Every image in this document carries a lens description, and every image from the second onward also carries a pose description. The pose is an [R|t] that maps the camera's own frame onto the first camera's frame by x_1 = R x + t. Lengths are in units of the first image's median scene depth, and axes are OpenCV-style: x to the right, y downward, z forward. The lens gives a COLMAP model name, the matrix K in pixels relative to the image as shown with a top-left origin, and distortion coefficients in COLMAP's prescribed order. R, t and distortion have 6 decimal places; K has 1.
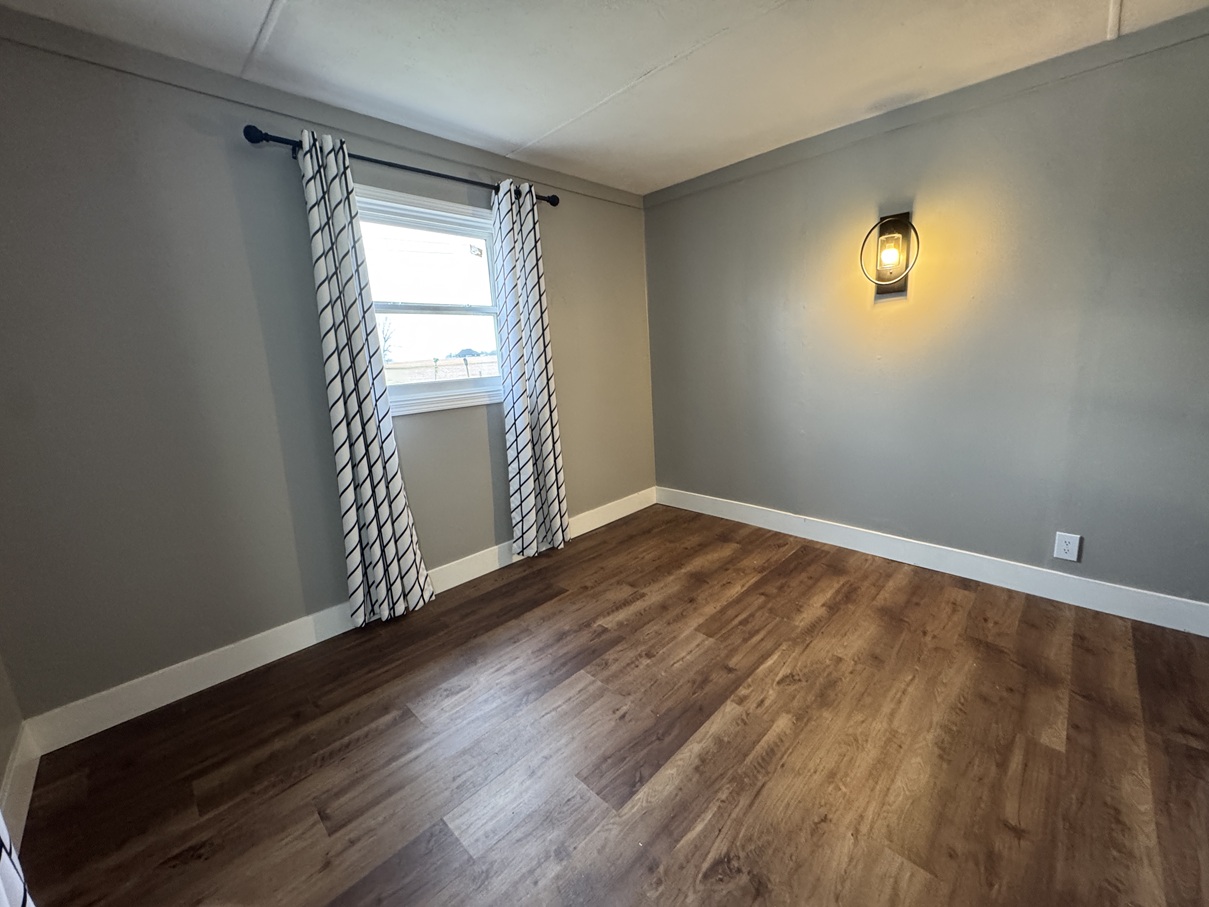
lens RADIAL K [[485.6, 0, 608.8], [0, 485.6, 451.8], [0, 0, 1]] dist [-0.002315, 0.000277]
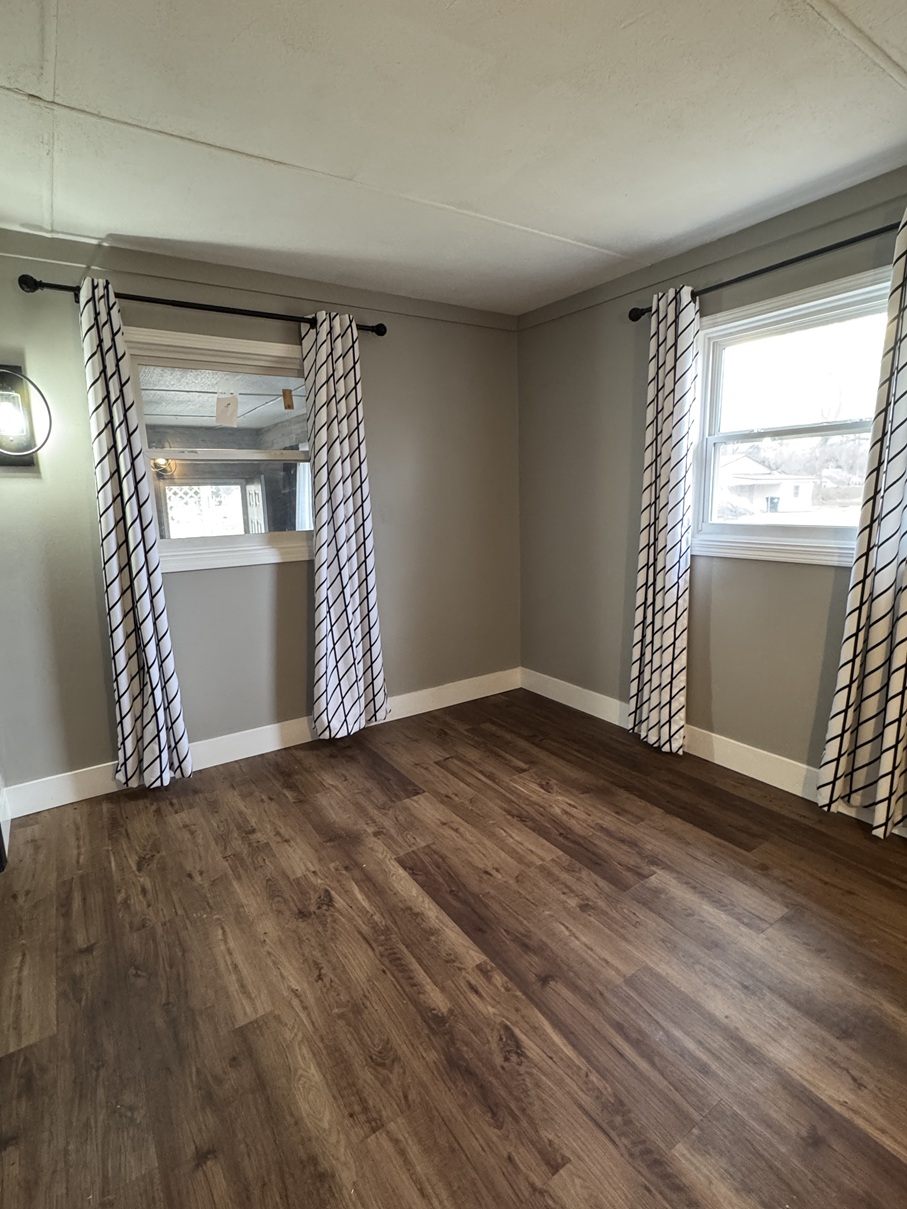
lens RADIAL K [[625.7, 0, 453.6], [0, 625.7, 596.3], [0, 0, 1]] dist [-0.006960, 0.001766]
pose [[-0.235361, 0.222571, -0.946080, 1.108437], [-0.150078, 0.953427, 0.261636, -0.319664], [0.960251, 0.203565, -0.190996, 1.030721]]
